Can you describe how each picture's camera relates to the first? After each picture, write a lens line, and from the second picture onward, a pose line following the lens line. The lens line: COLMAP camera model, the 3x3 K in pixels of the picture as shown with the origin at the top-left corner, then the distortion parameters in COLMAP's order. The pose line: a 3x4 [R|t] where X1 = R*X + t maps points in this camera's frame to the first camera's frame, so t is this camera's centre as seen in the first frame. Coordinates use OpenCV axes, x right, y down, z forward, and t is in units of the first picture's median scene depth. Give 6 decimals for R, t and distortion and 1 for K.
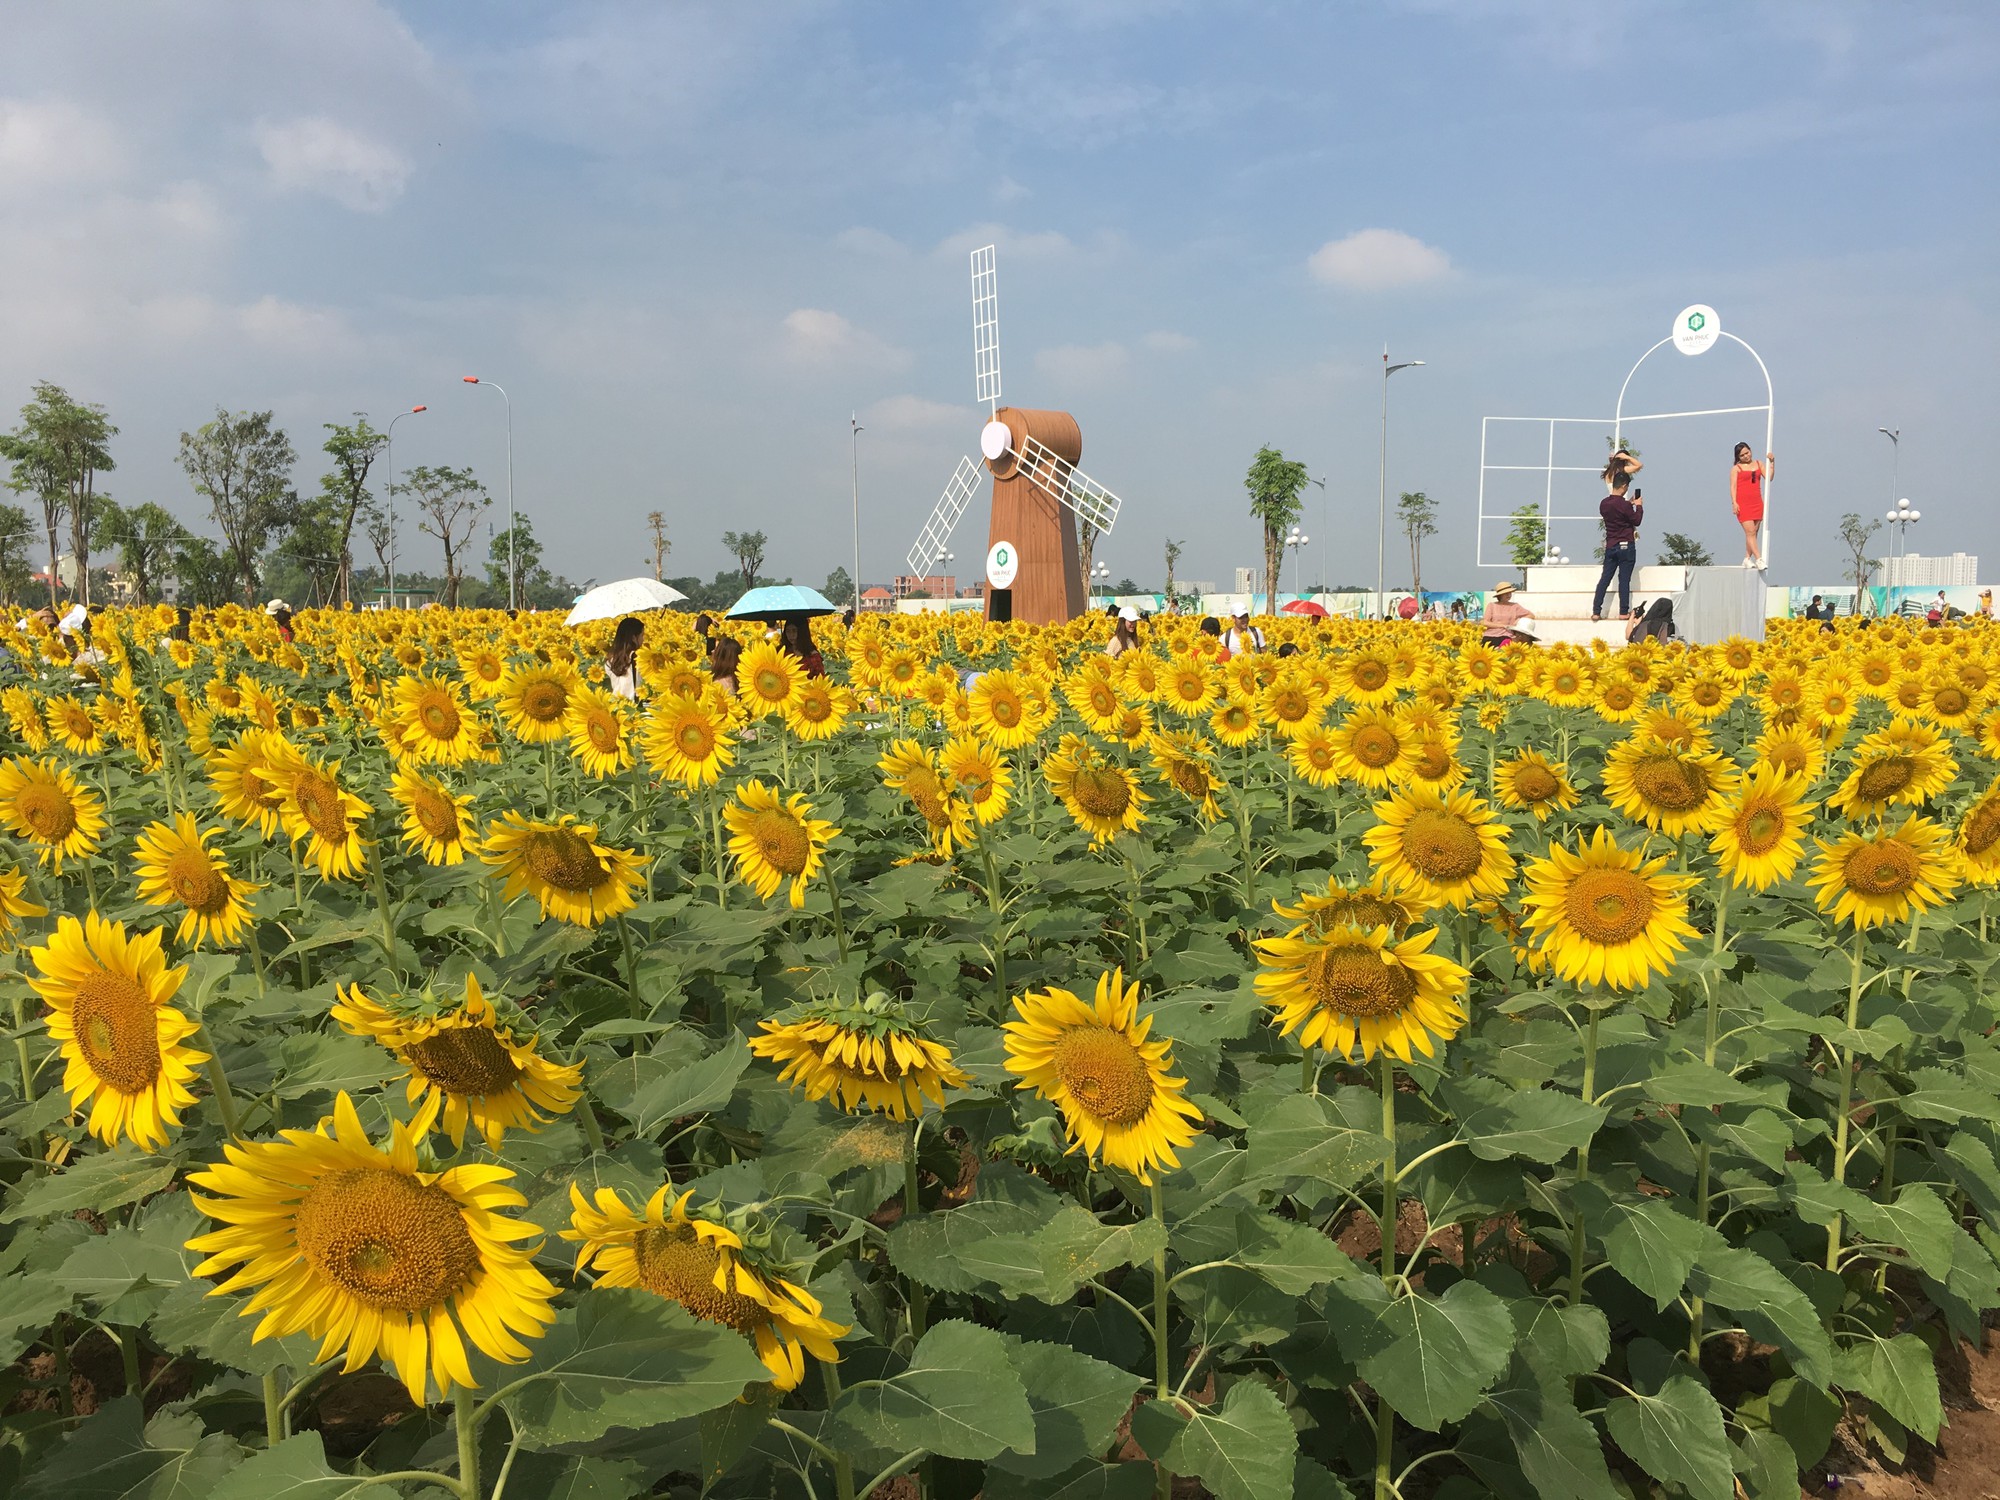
lens RADIAL K [[1711.2, 0, 1000.0], [0, 1711.2, 750.0], [0, 0, 1]] dist [0.041458, 0.002519]
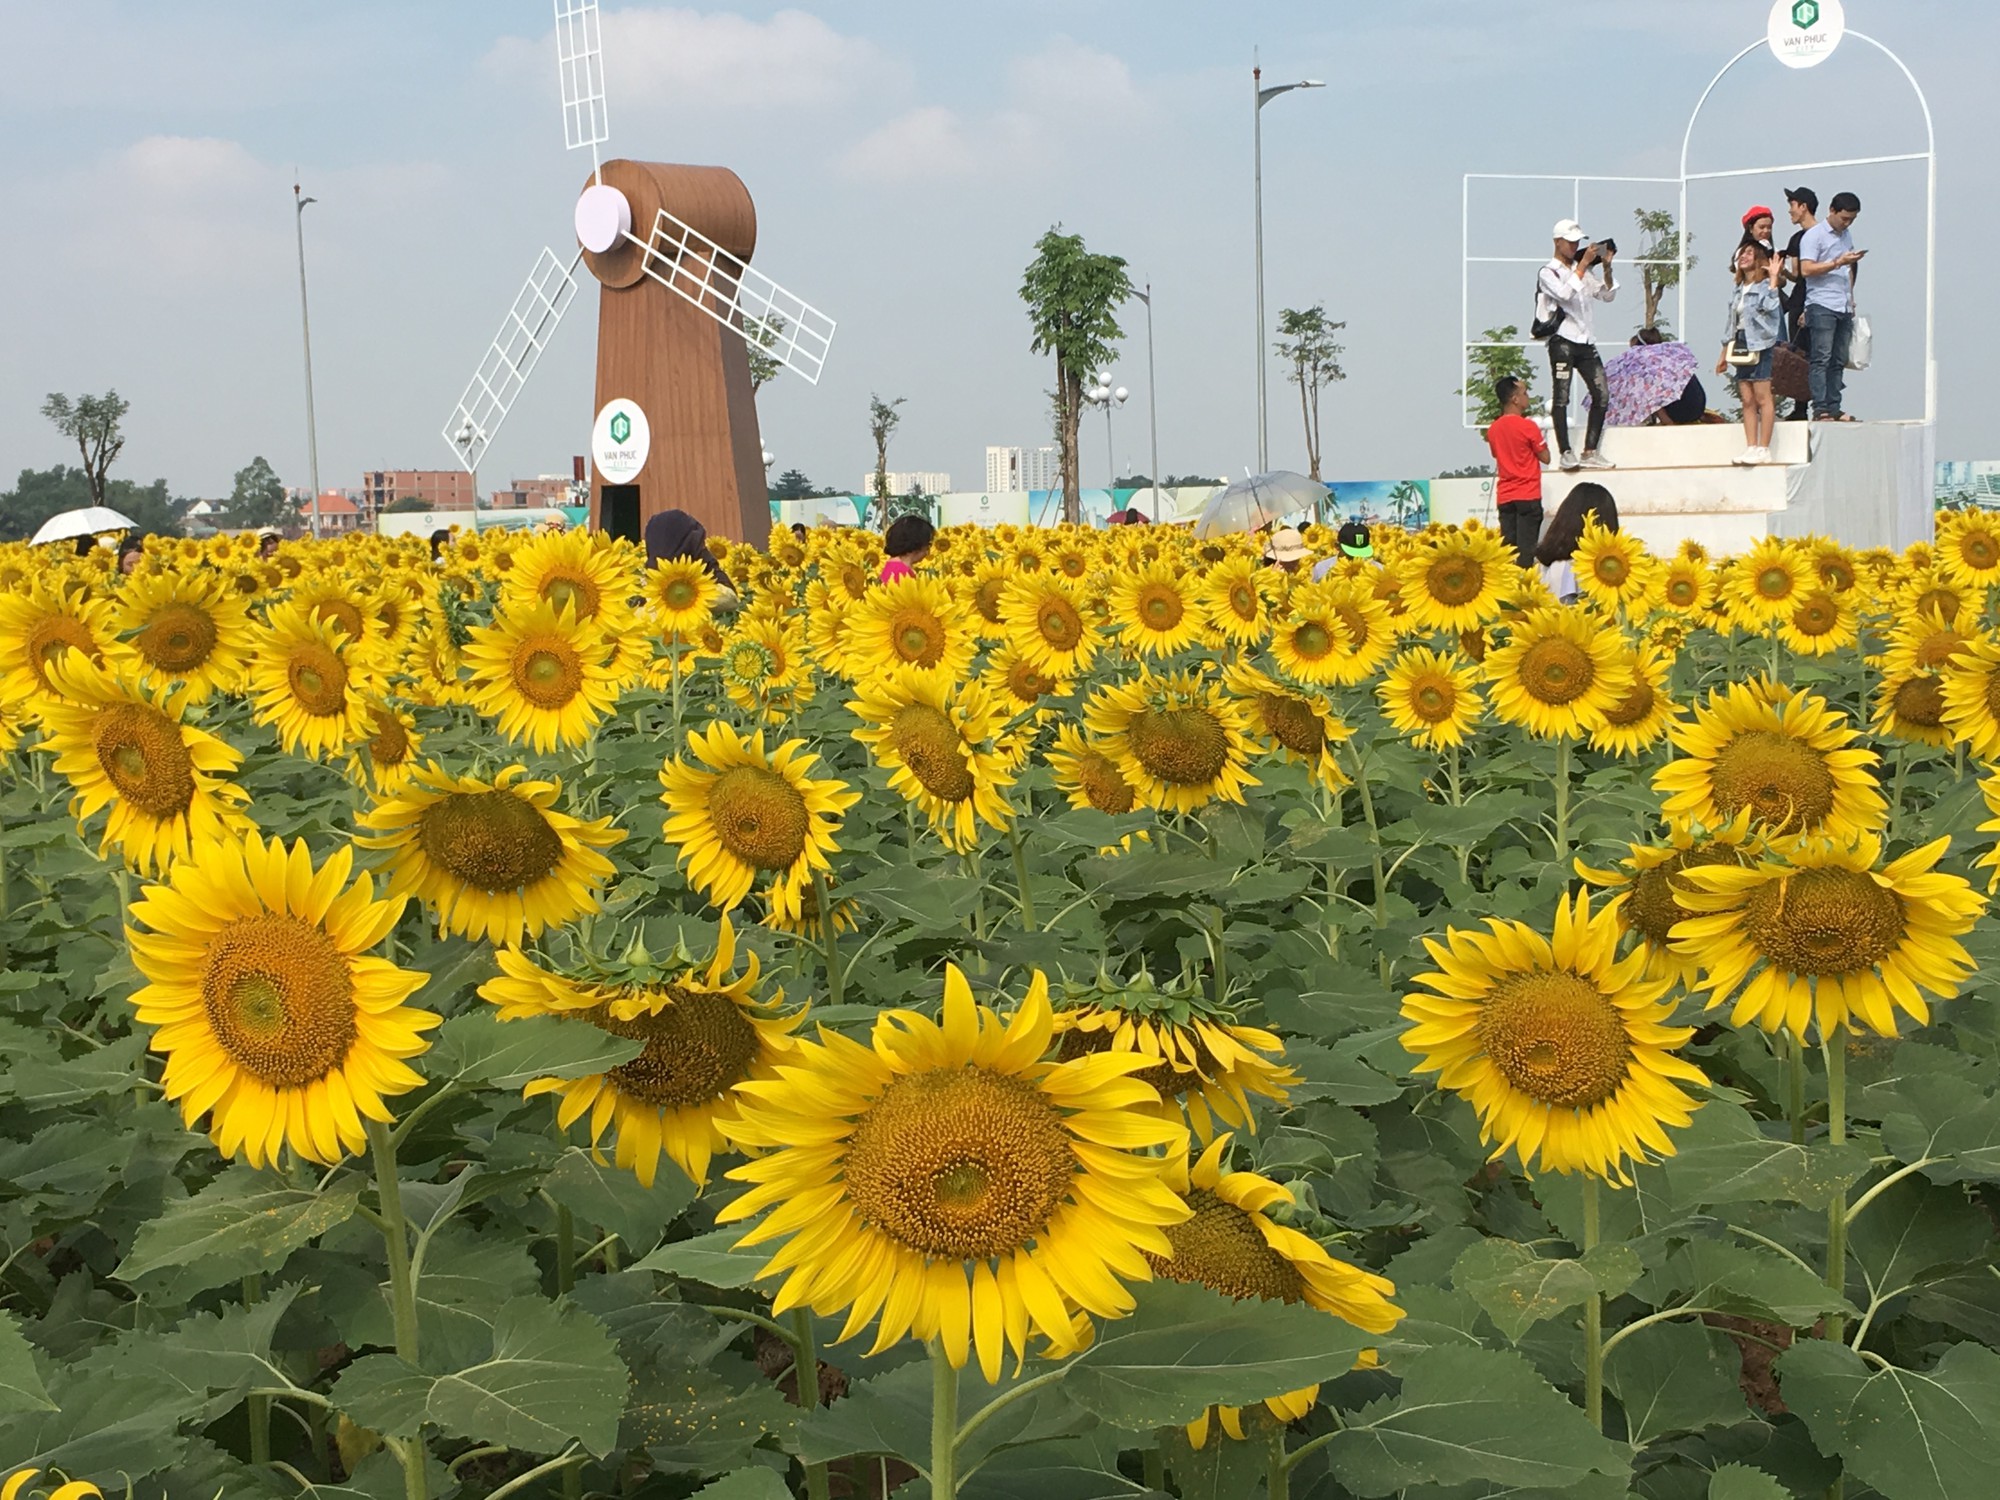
lens RADIAL K [[3046.4, 0, 1000.0], [0, 3046.4, 750.0], [0, 0, 1]] dist [0.032053, -0.046035]
pose [[0.991617, -0.028944, 0.125926, -0.182896], [0.029711, 0.999550, -0.004223, 0.036129], [-0.125747, 0.007929, 0.992031, -0.138355]]
